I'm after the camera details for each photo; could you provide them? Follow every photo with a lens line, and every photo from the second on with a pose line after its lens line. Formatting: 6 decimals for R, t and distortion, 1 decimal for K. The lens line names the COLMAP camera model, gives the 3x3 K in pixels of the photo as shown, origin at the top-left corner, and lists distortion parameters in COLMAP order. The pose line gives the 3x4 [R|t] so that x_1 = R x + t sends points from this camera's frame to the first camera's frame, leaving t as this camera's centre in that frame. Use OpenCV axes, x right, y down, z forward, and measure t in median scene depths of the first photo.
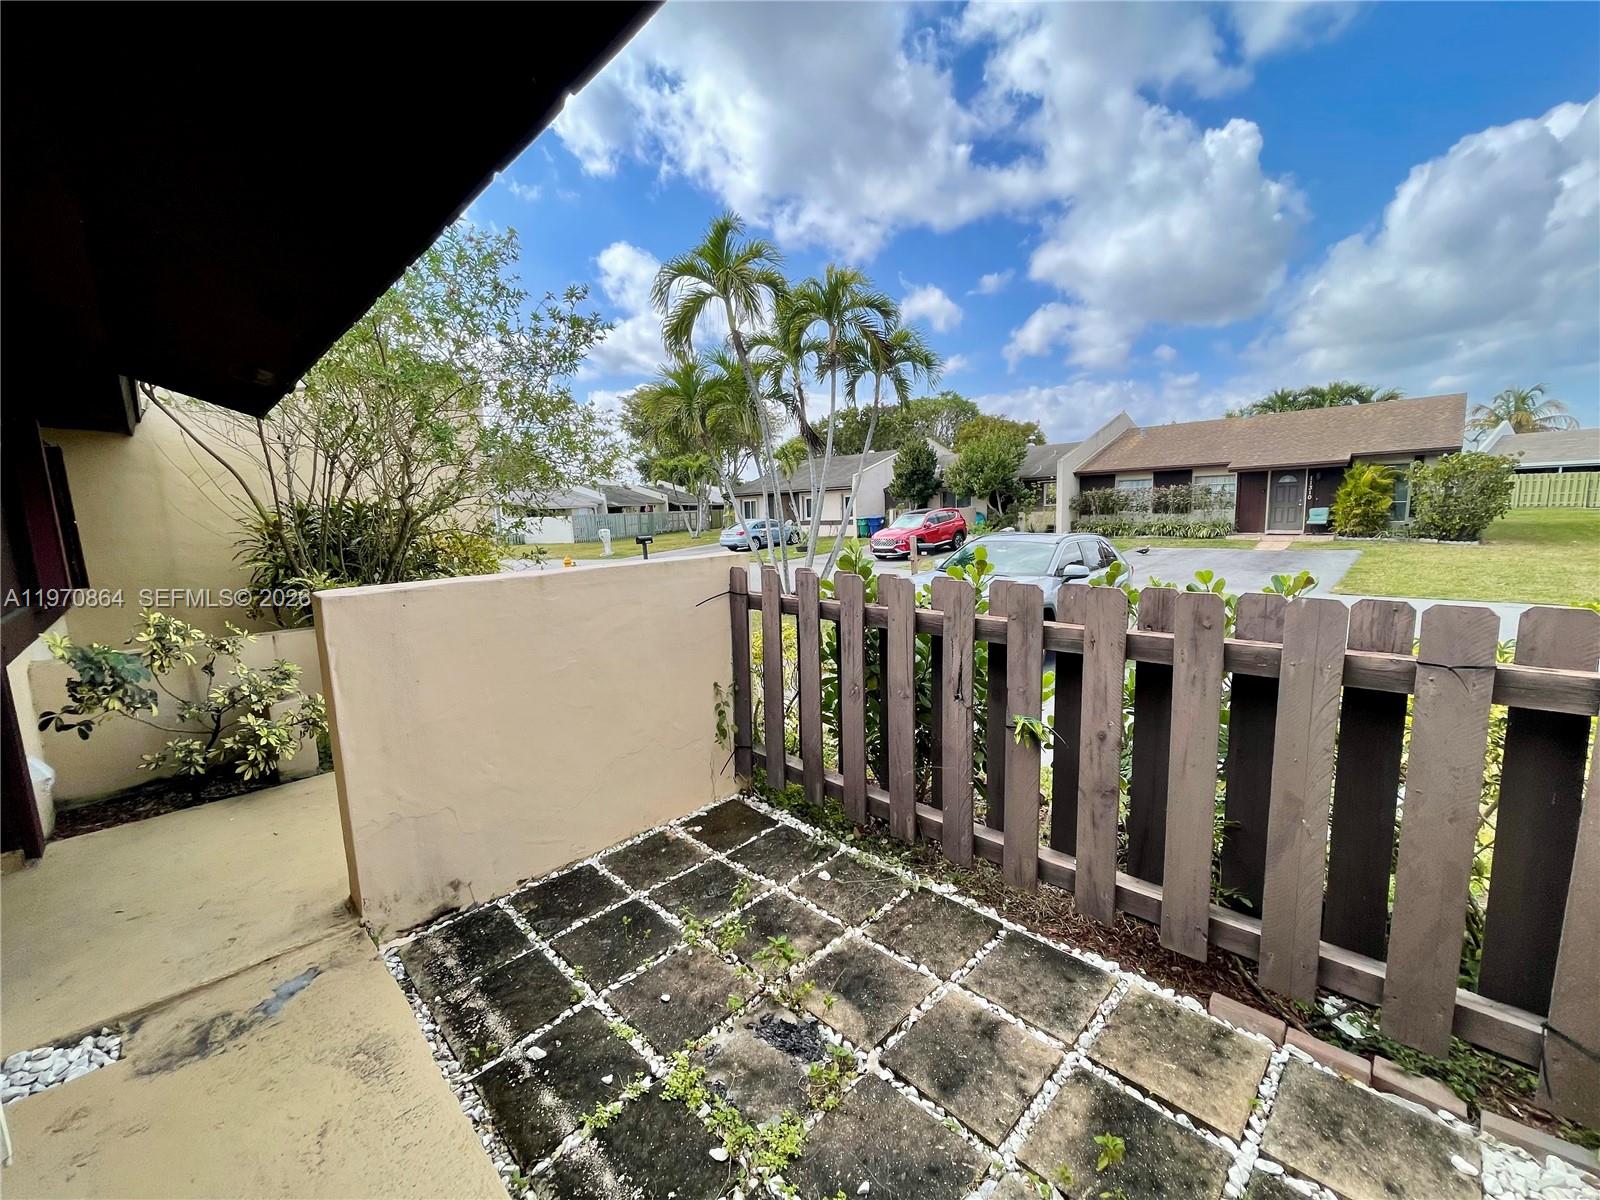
lens RADIAL K [[648.2, 0, 800.6], [0, 648.2, 596.9], [0, 0, 1]] dist [-0.003049, -0.000067]
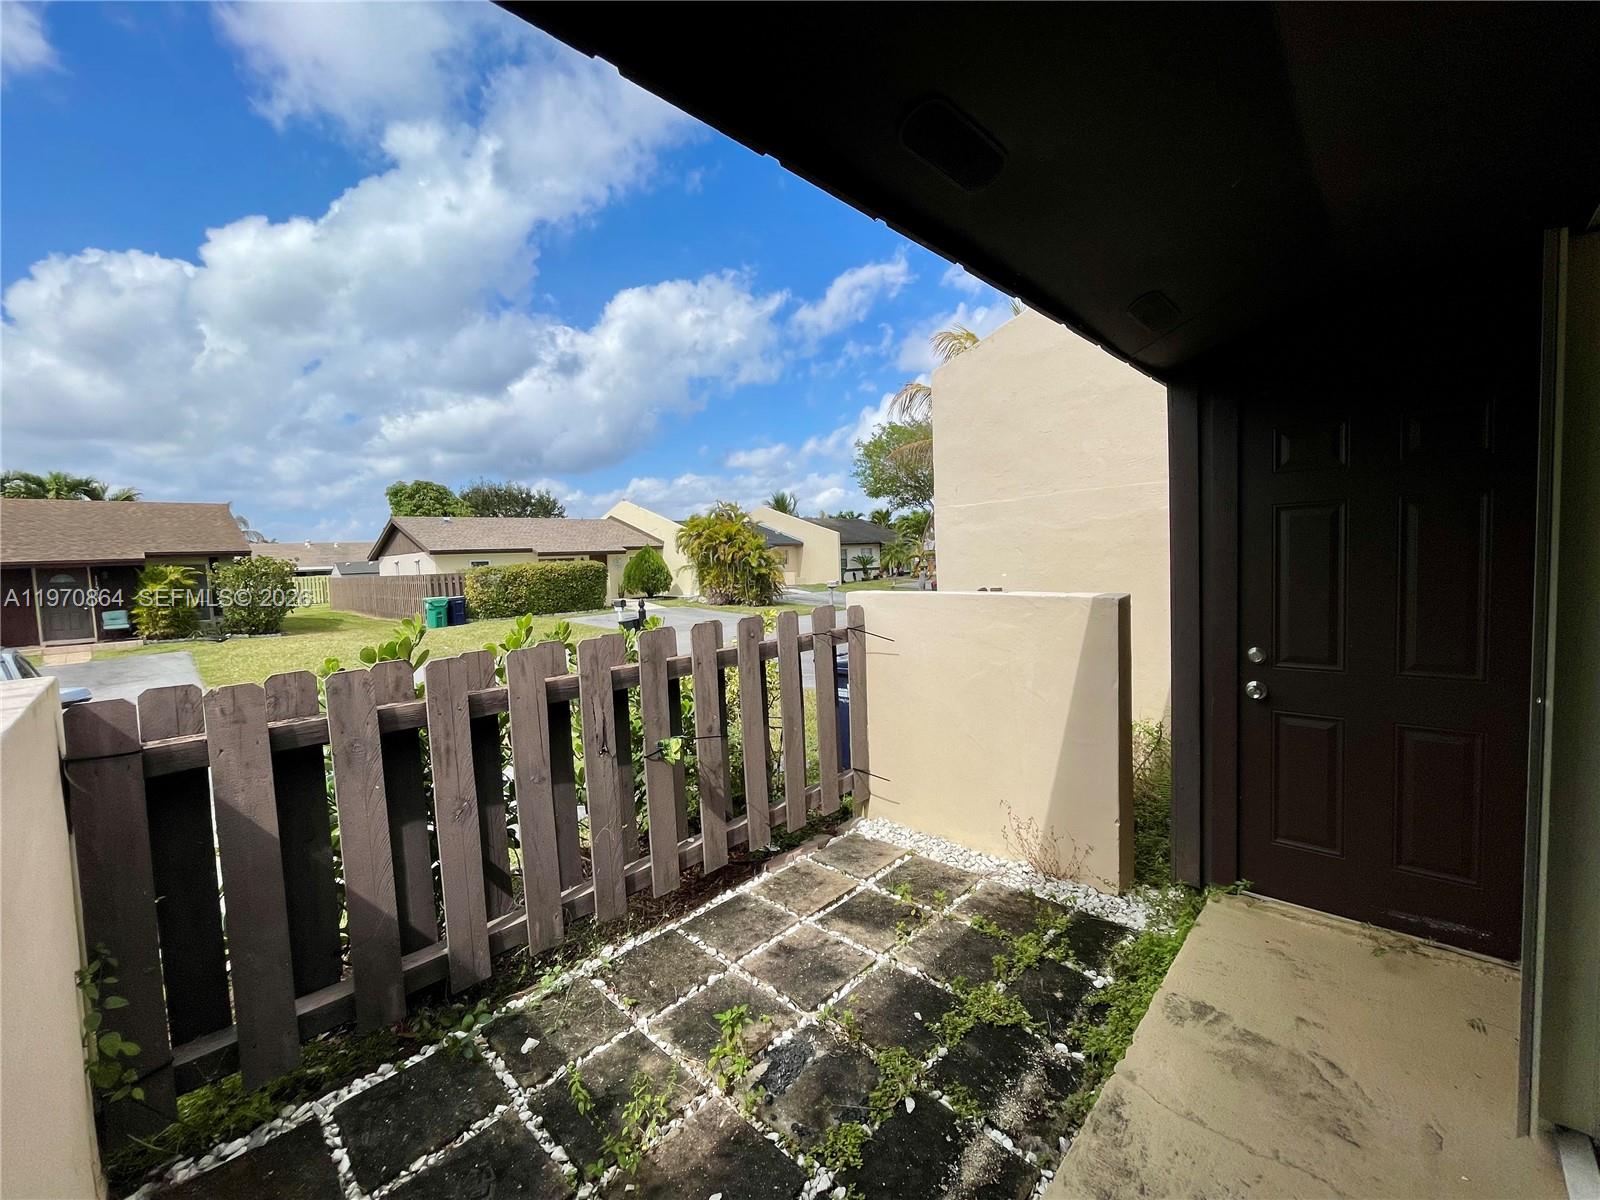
lens RADIAL K [[648.2, 0, 800.6], [0, 648.2, 596.9], [0, 0, 1]] dist [-0.003049, -0.000067]
pose [[-0.019923, -0.017770, 0.999644, -0.103609], [0.179651, 0.983505, 0.021064, -0.006770], [-0.983529, 0.180007, -0.016401, 0.086783]]
